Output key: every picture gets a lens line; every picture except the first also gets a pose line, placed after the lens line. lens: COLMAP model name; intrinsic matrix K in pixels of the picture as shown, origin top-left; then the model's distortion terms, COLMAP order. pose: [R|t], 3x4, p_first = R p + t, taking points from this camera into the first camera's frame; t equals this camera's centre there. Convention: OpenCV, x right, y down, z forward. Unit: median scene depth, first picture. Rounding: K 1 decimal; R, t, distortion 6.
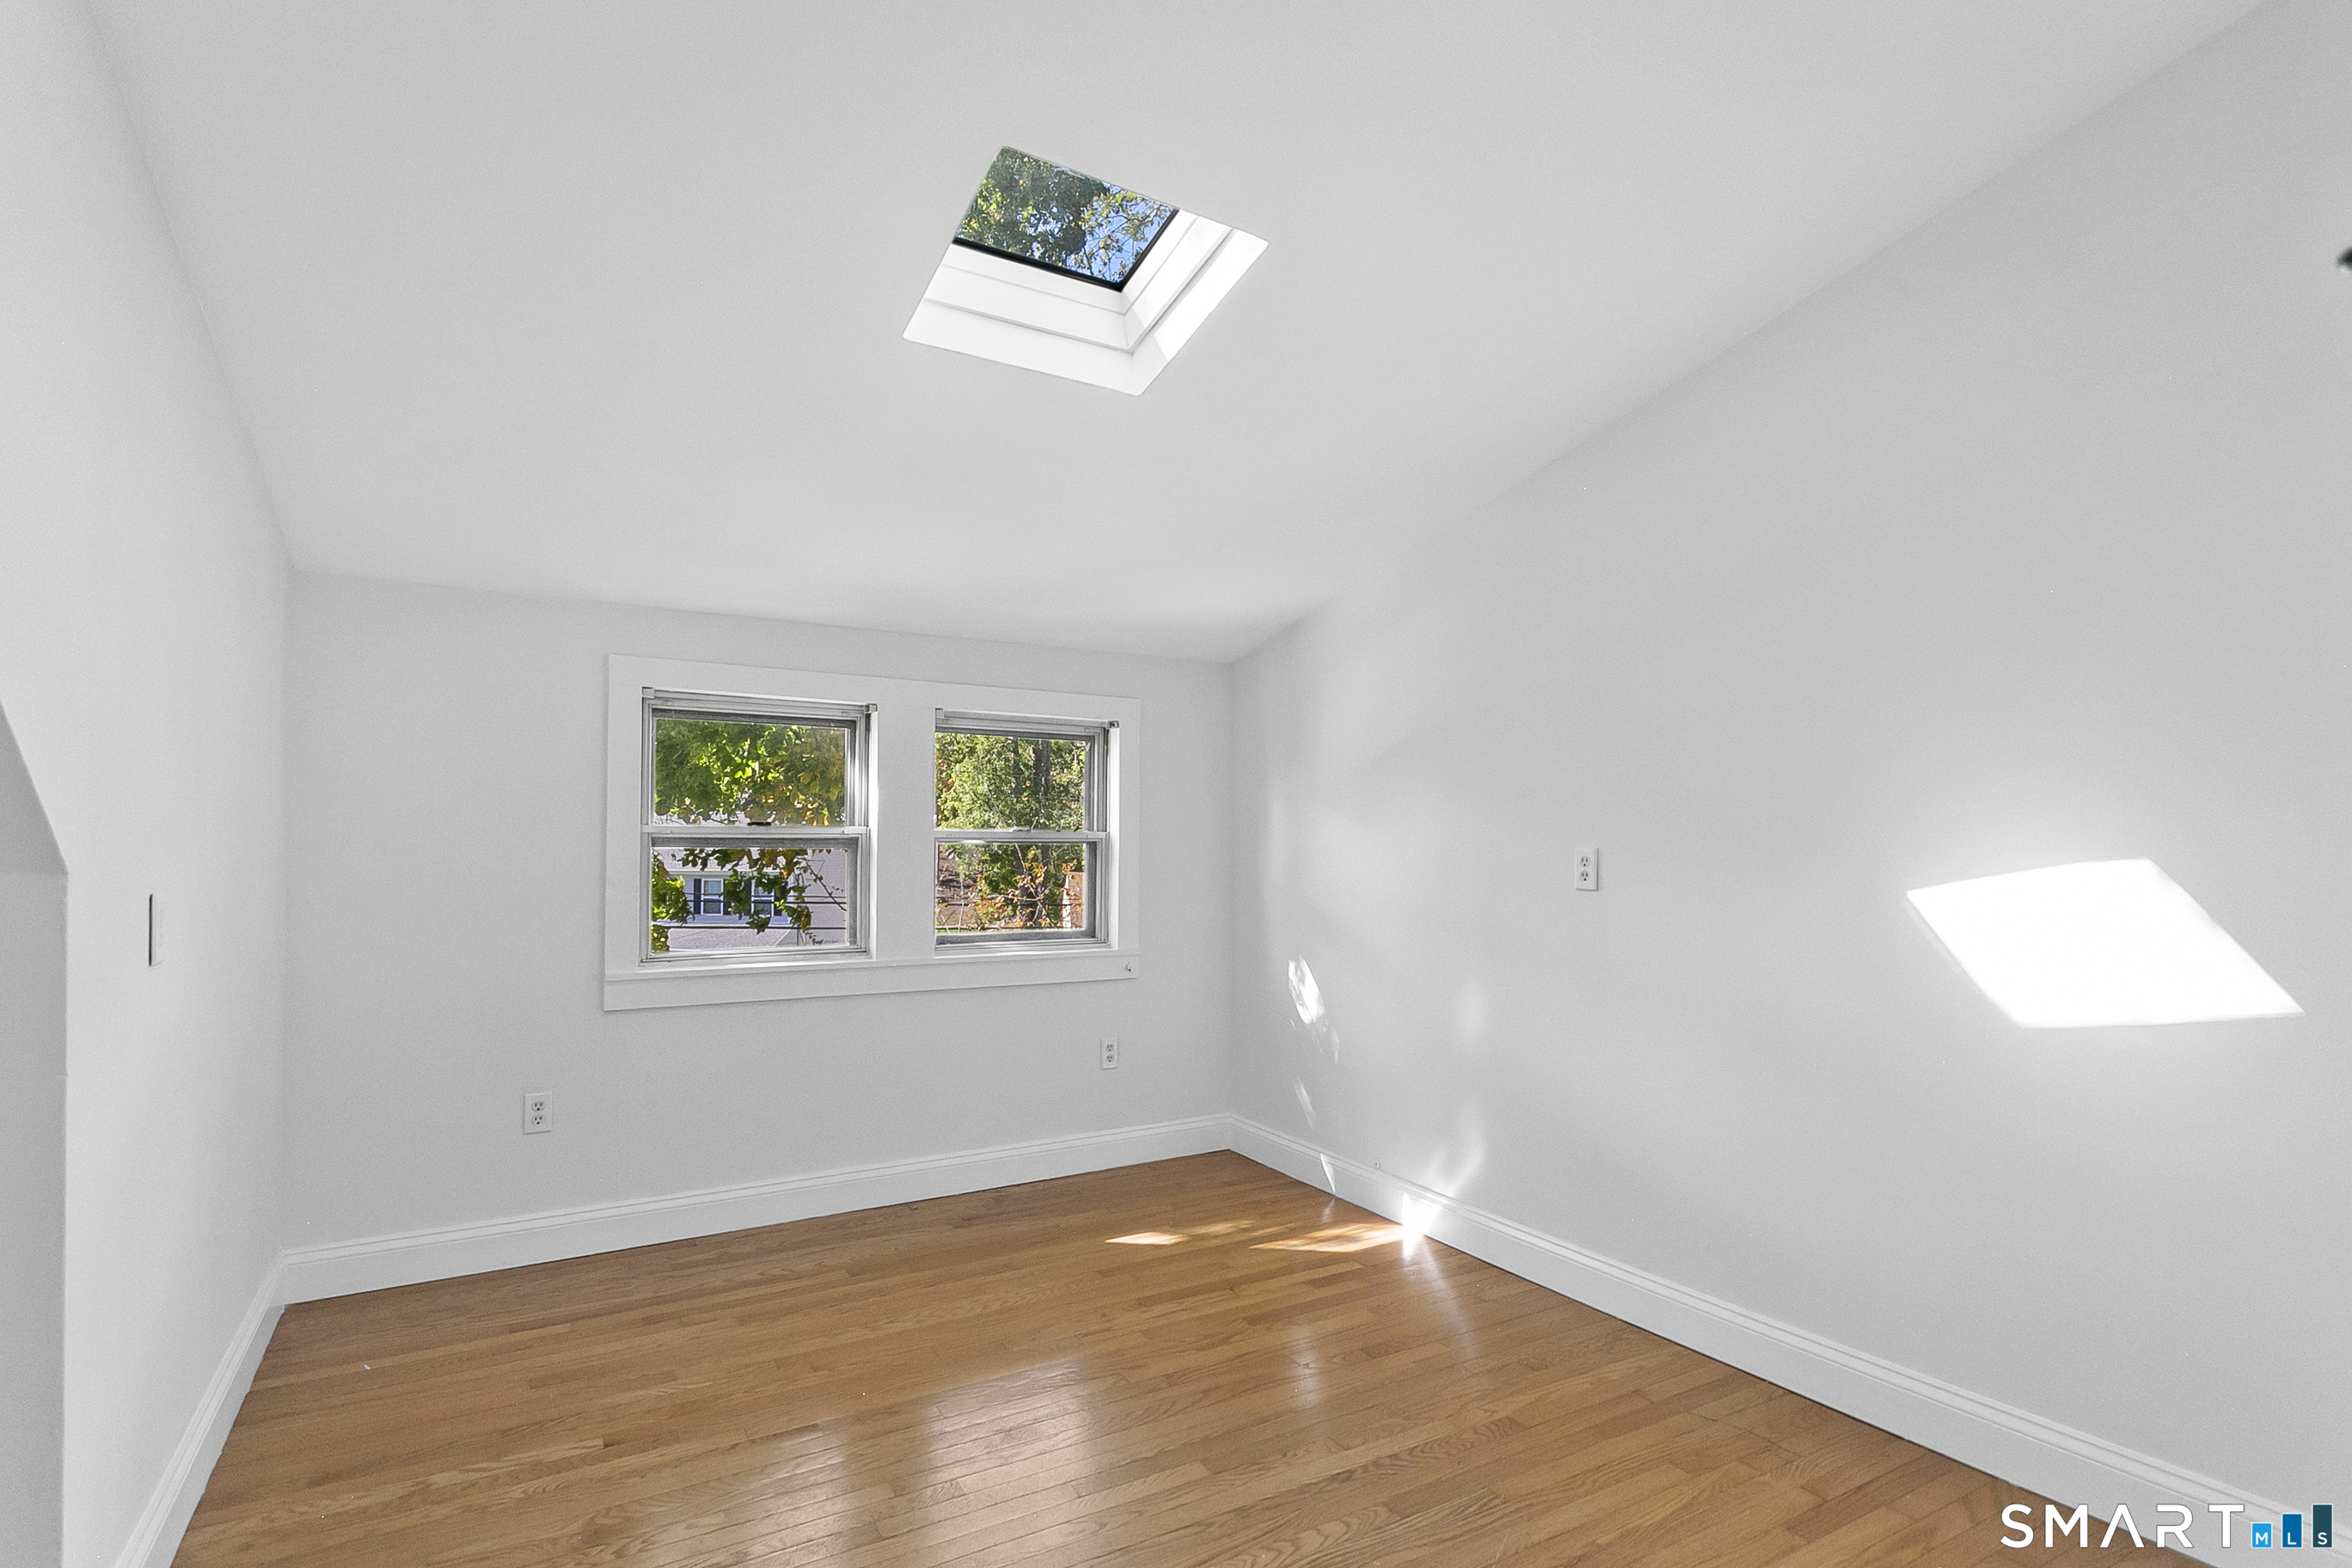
lens RADIAL K [[1127.7, 0, 1173.4], [0, 1127.7, 821.5], [0, 0, 1]] dist [0.004087, 0.001088]
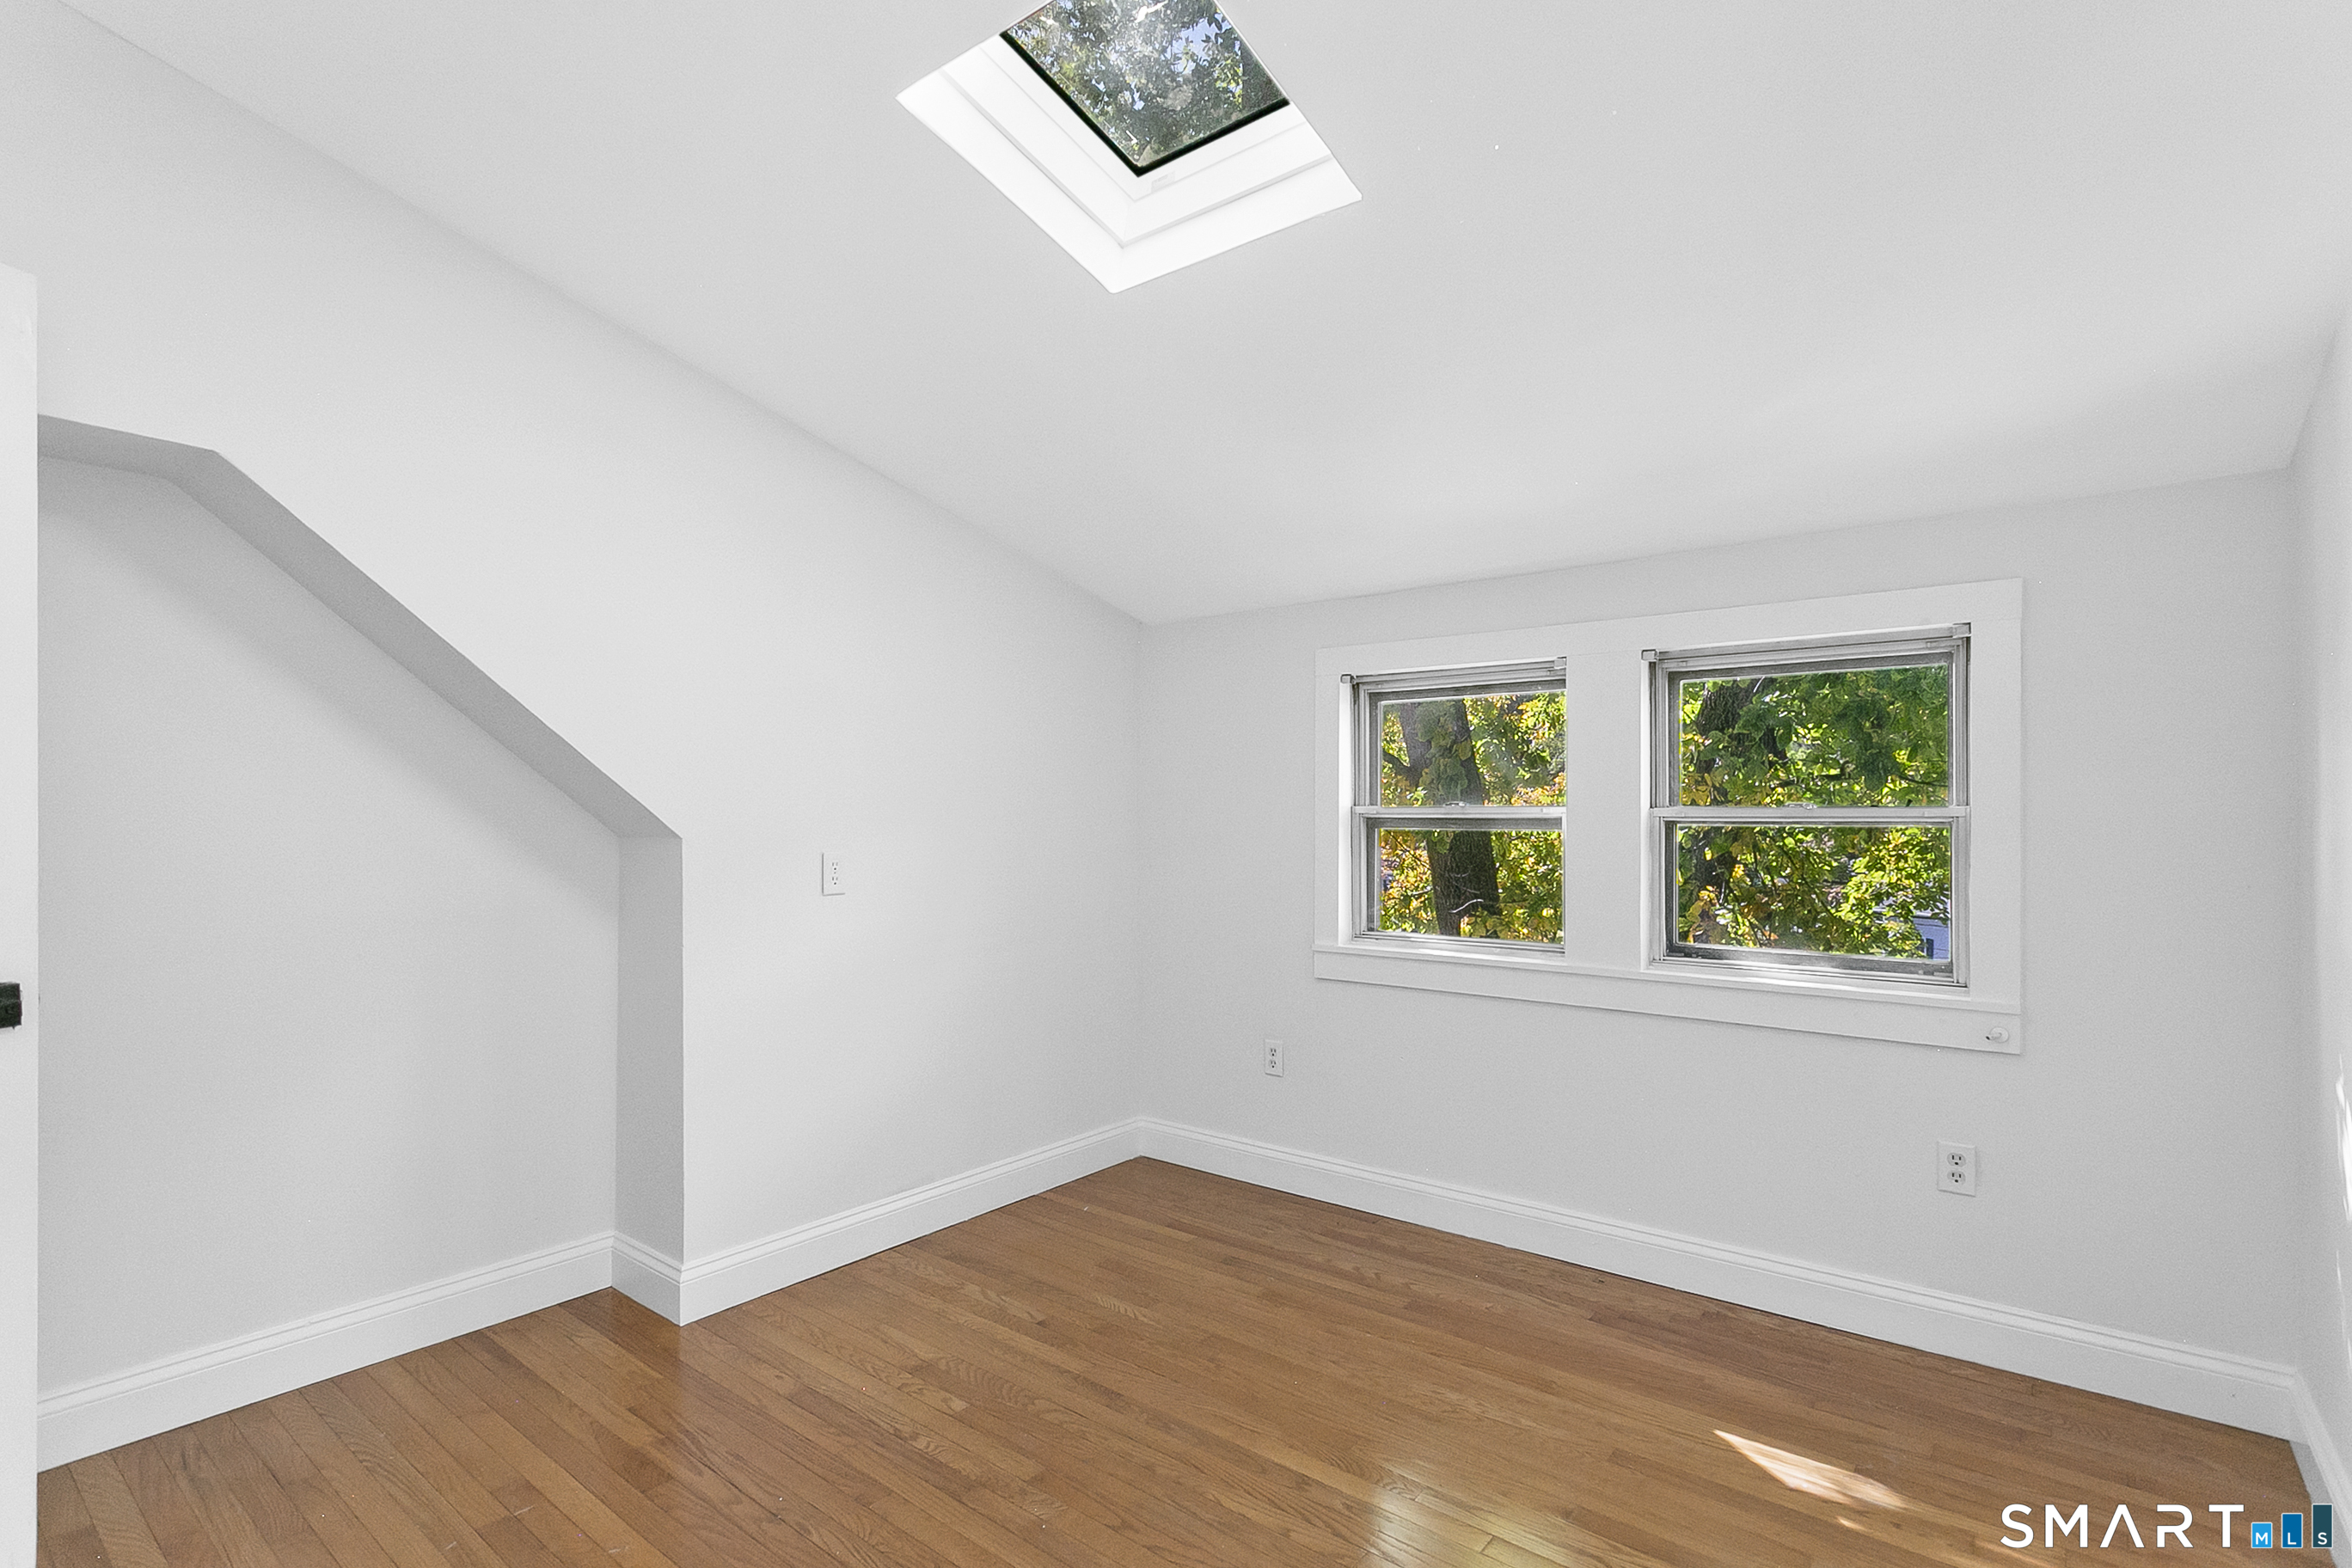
lens RADIAL K [[1127.7, 0, 1173.4], [0, 1127.7, 821.5], [0, 0, 1]] dist [0.004087, 0.001088]
pose [[0.343170, 0.000655, -0.939273, 0.482105], [0.019977, 0.999768, 0.007996, 0.005692], [0.939061, -0.021508, 0.343077, 0.516007]]
